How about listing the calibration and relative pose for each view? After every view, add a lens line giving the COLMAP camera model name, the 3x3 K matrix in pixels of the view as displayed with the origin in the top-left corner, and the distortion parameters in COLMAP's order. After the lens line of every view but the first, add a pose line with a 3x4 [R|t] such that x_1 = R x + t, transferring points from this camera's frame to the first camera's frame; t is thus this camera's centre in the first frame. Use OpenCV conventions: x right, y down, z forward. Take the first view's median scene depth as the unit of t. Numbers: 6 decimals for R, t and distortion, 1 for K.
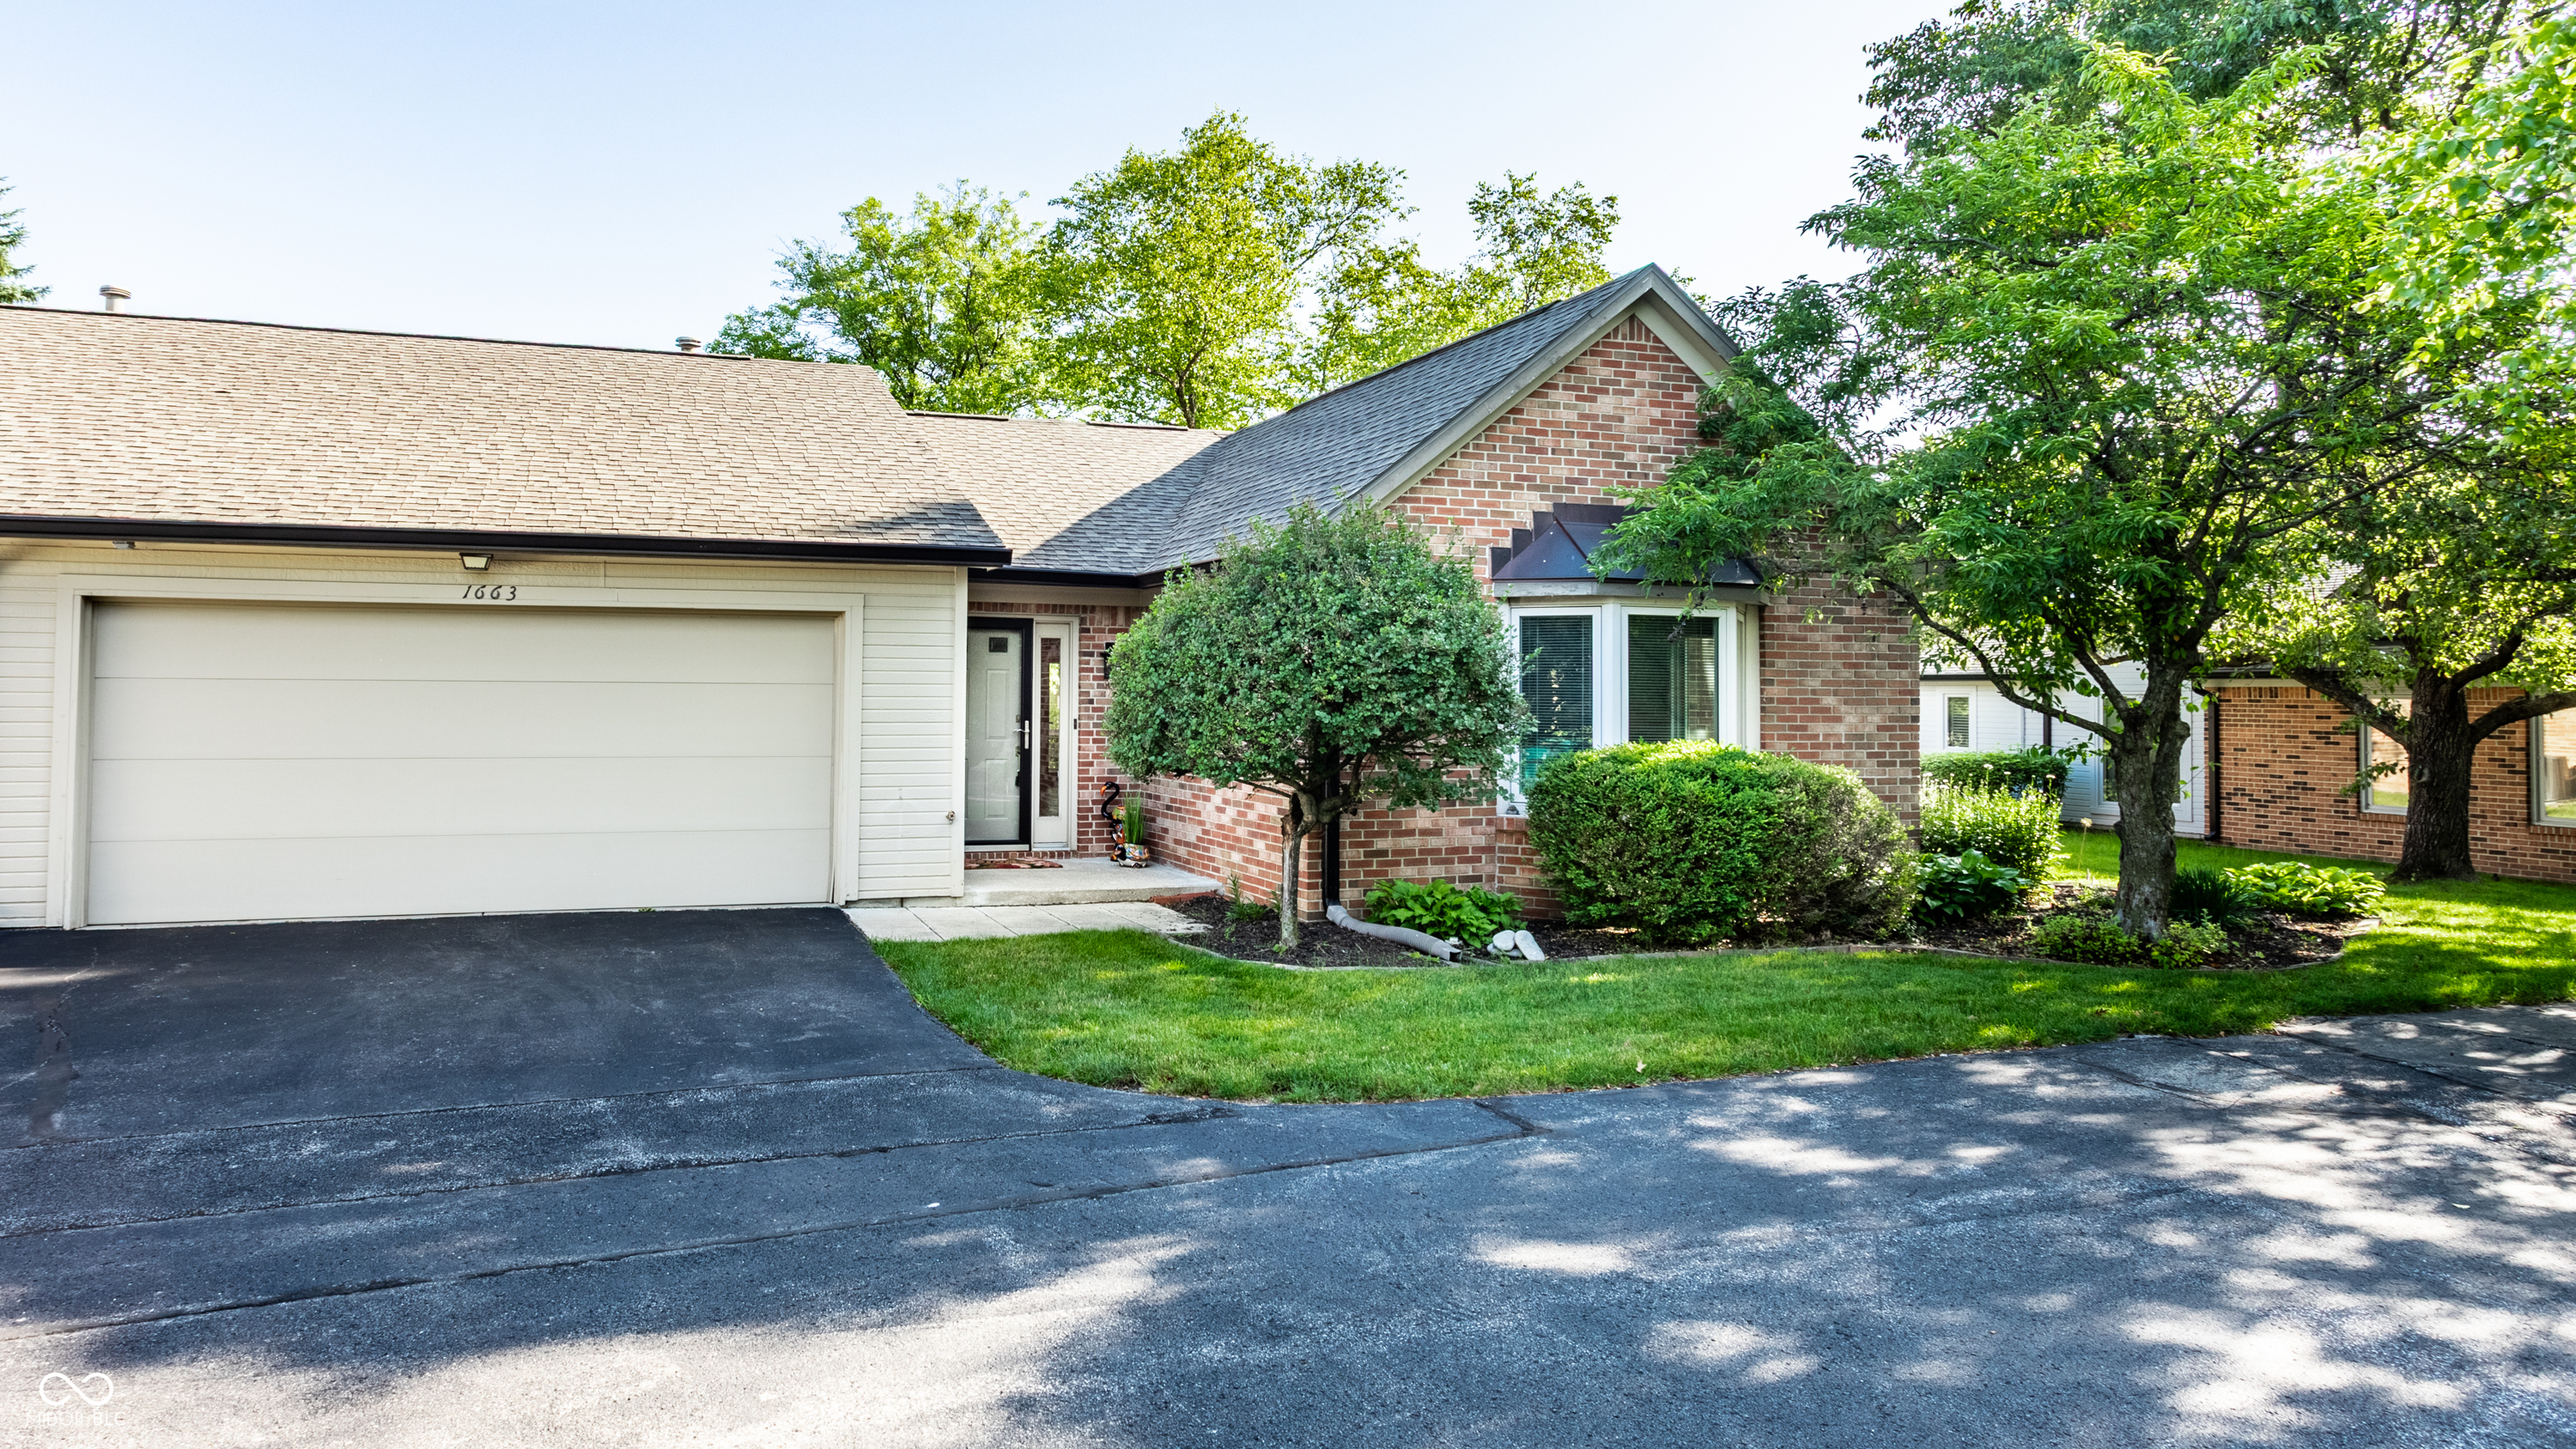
lens RADIAL K [[1409.0, 0, 1283.2], [0, 1409.0, 627.9], [0, 0, 1]] dist [0.001455, -0.001522]
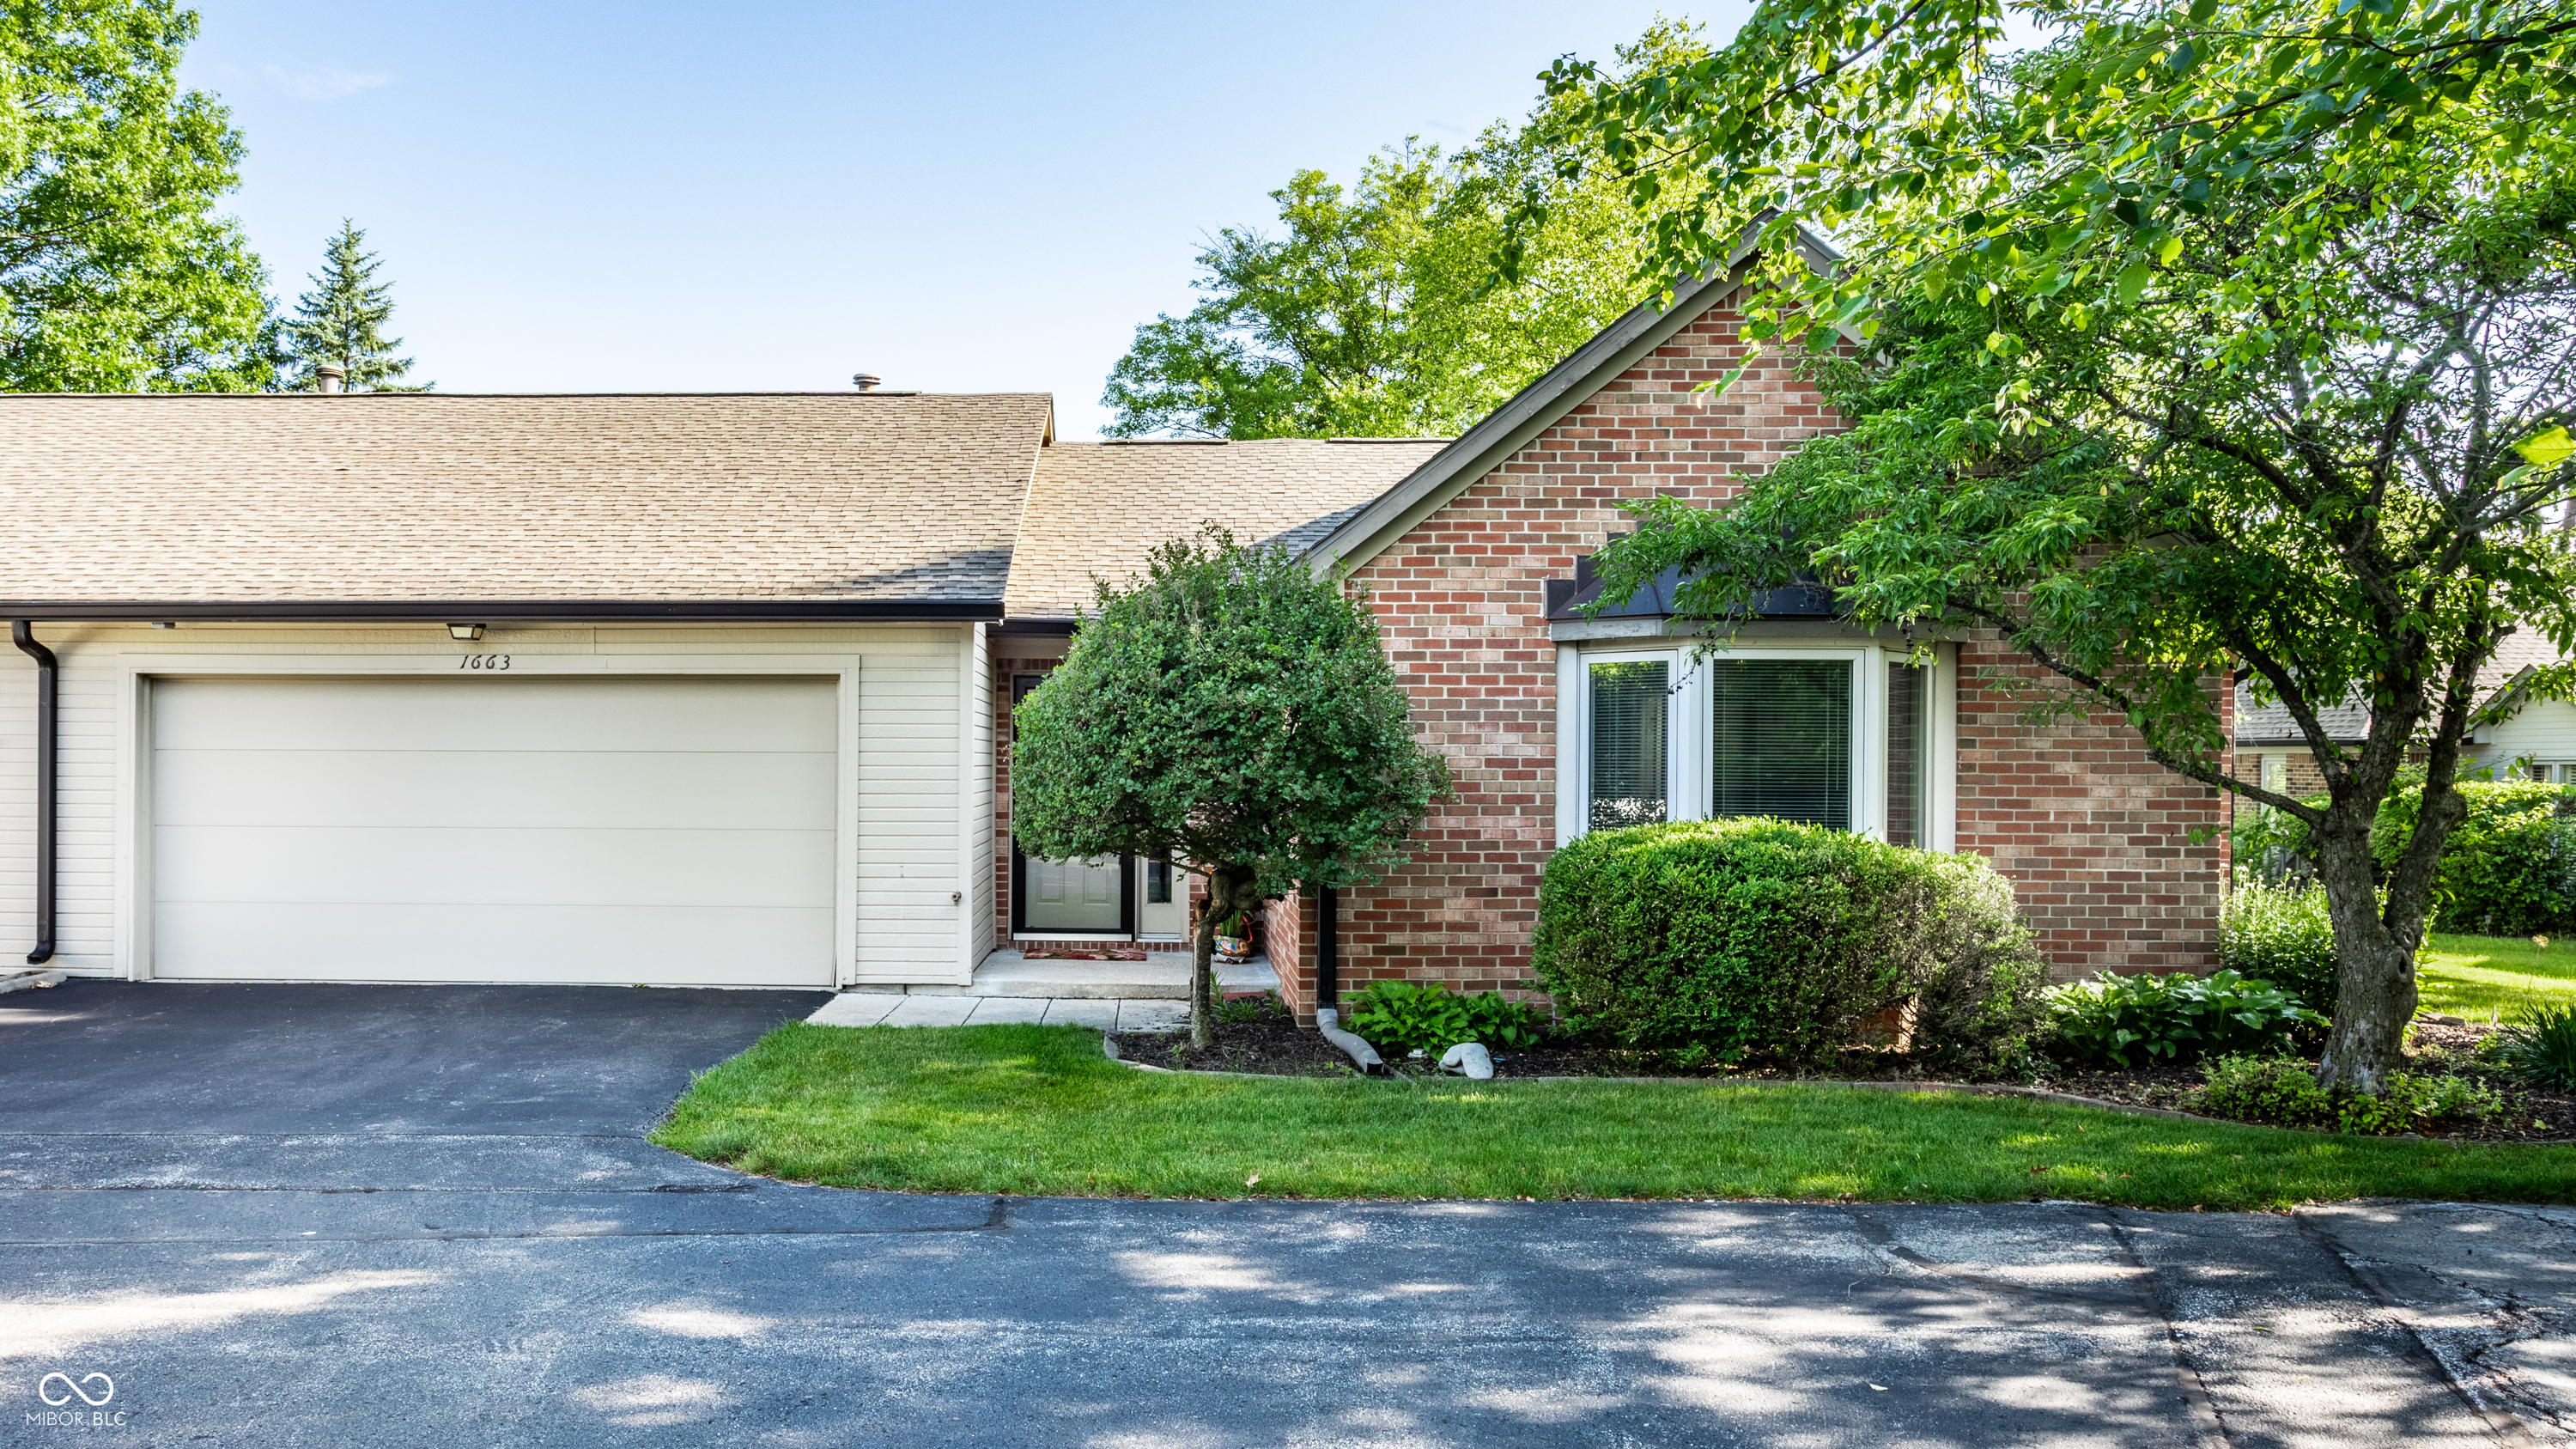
lens RADIAL K [[1758.1, 0, 1289.2], [0, 1758.1, 725.3], [0, 0, 1]] dist [-0.007664, 0.007249]
pose [[0.954352, -0.010086, -0.298514, 0.356475], [0.017192, 0.999628, 0.021186, 0.003119], [0.298189, -0.025351, 0.954170, -0.017400]]
